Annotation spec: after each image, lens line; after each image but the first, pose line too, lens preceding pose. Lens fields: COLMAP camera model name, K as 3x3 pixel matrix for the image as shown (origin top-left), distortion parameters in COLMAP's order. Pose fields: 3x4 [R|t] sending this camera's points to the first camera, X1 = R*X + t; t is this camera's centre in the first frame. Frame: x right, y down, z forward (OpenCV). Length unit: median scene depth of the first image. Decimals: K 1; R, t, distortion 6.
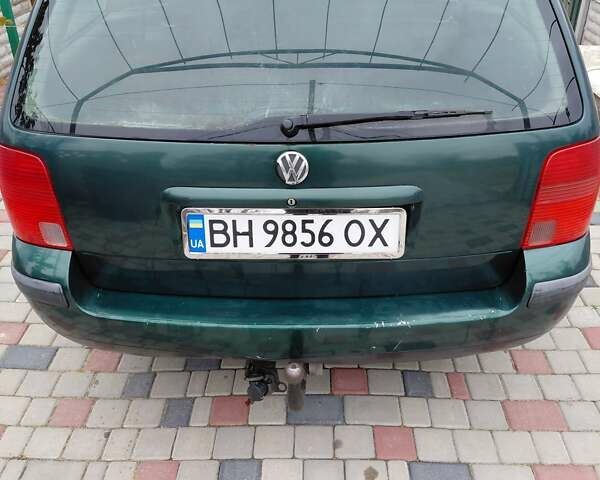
lens RADIAL K [[642.4, 0, 300.0], [0, 642.4, 240.0], [0, 0, 1]] dist [0.191804, -0.583616]
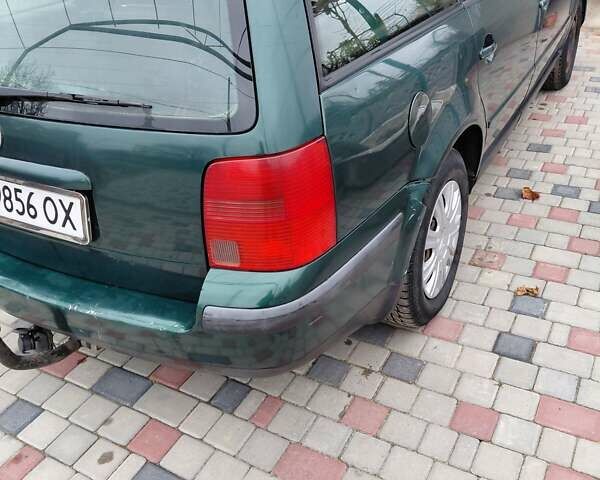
lens RADIAL K [[642.4, 0, 300.0], [0, 642.4, 240.0], [0, 0, 1]] dist [0.191804, -0.583616]
pose [[0.868511, 0.208614, -0.449633, 0.730197], [-0.203131, 0.977247, 0.061040, -0.087556], [0.452136, 0.038320, 0.891125, 0.224105]]
